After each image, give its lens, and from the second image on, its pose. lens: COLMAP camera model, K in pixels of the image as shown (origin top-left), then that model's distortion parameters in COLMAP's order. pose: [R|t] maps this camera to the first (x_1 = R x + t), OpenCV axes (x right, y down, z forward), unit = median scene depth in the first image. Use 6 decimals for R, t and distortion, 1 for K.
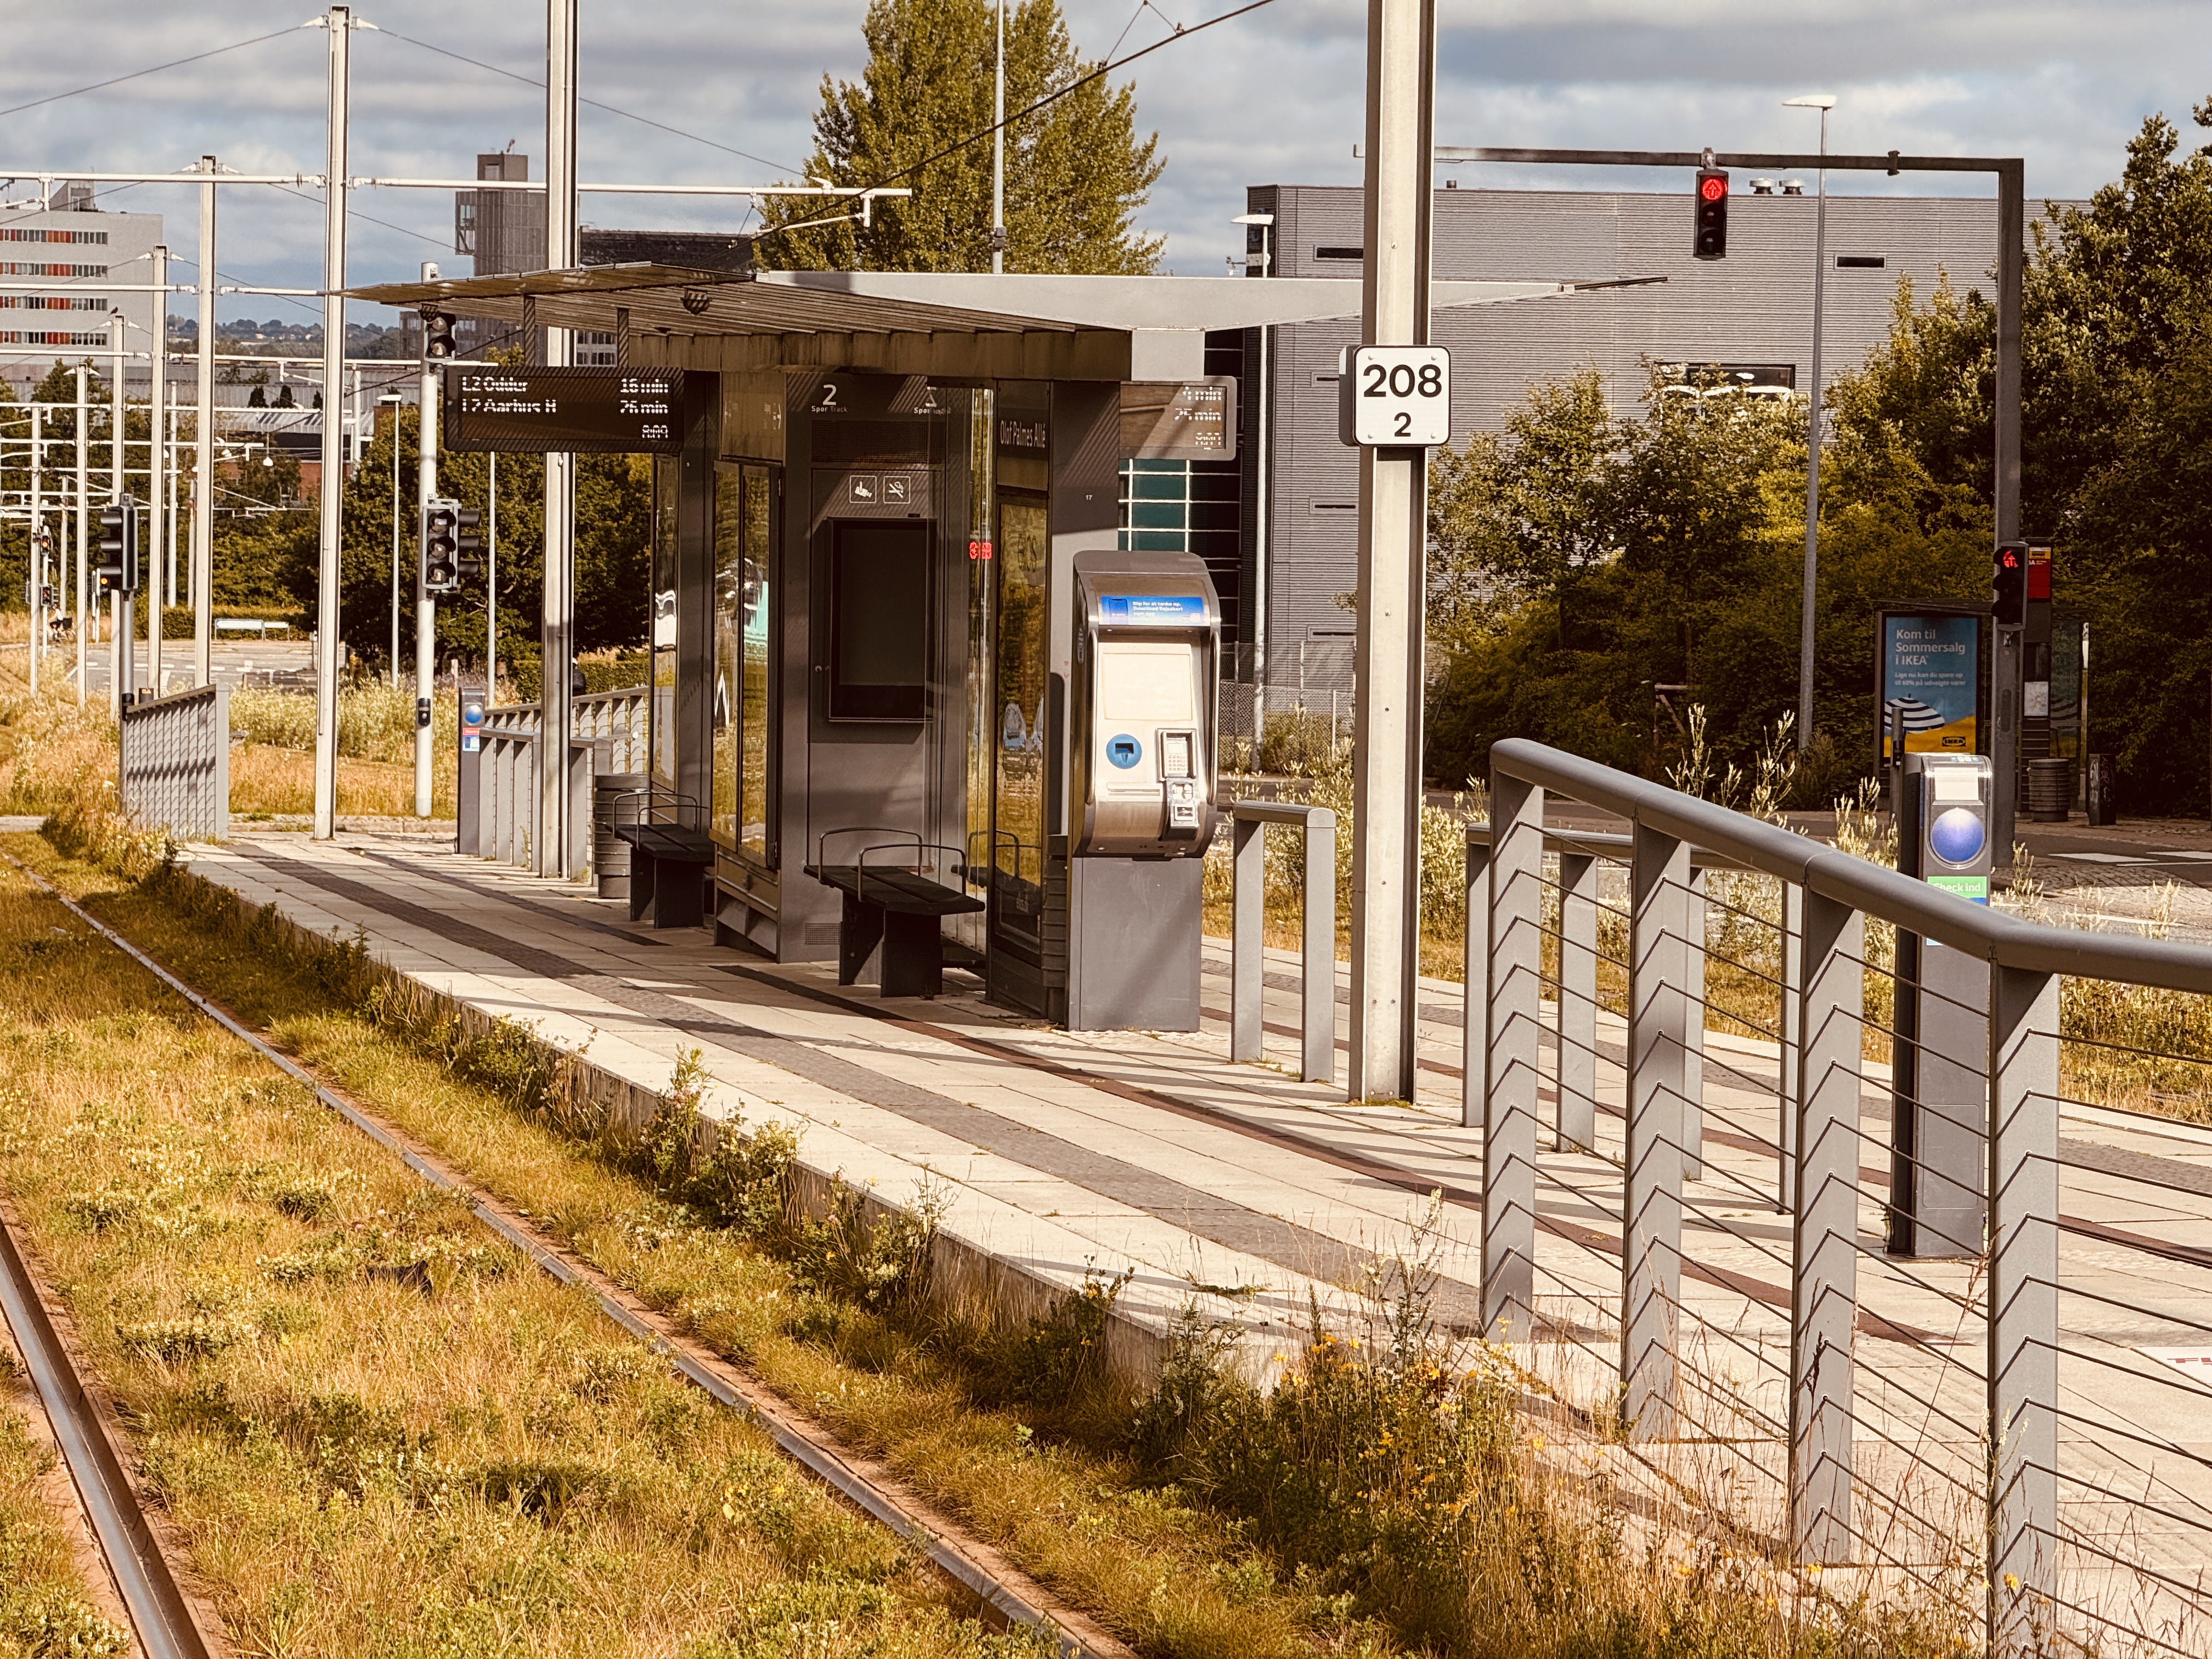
lens RADIAL K [[8369.2, 0, 1106.0], [0, 8369.2, 829.5], [0, 0, 1]] dist [0.401017, -6.045027]
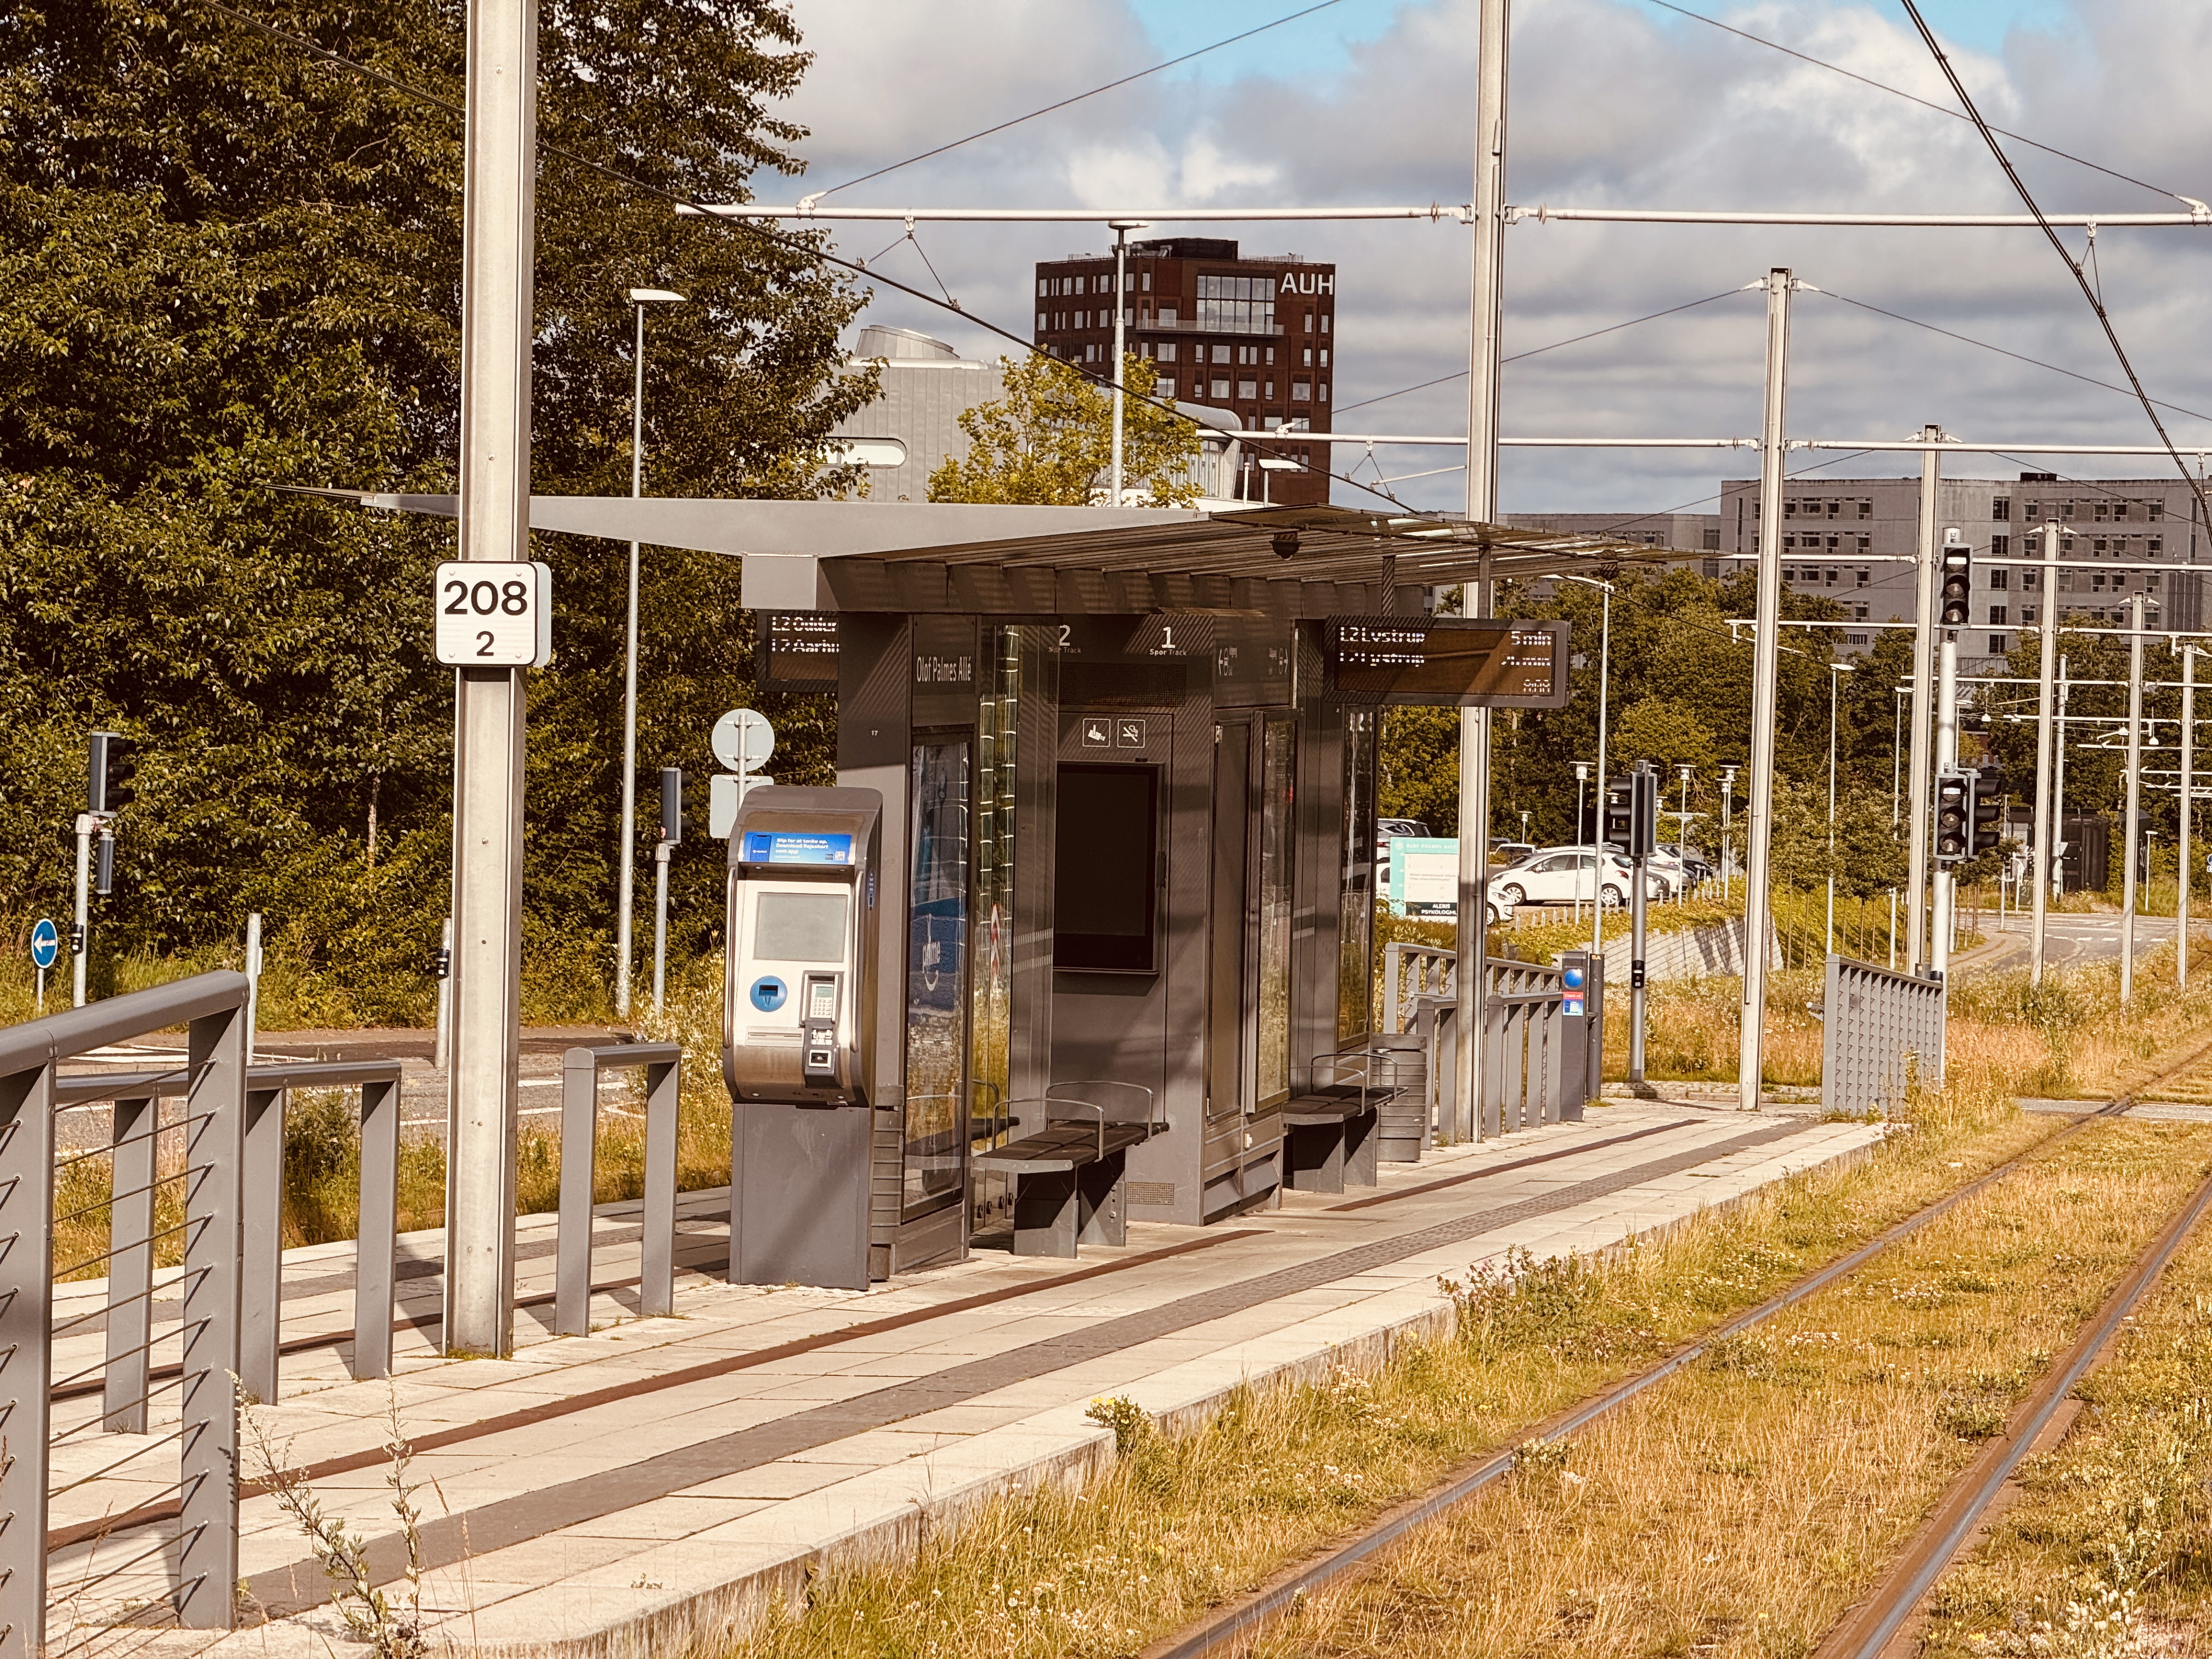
lens RADIAL K [[8308.4, 0, 1007.9], [0, 8308.4, 741.5], [0, 0, 1]] dist [0.291884, 1.122781]
pose [[0.933836, 0.010916, -0.357535, 0.305493], [-0.027157, 0.998813, -0.040436, -0.000337], [0.356669, 0.047470, 0.933024, 0.097856]]
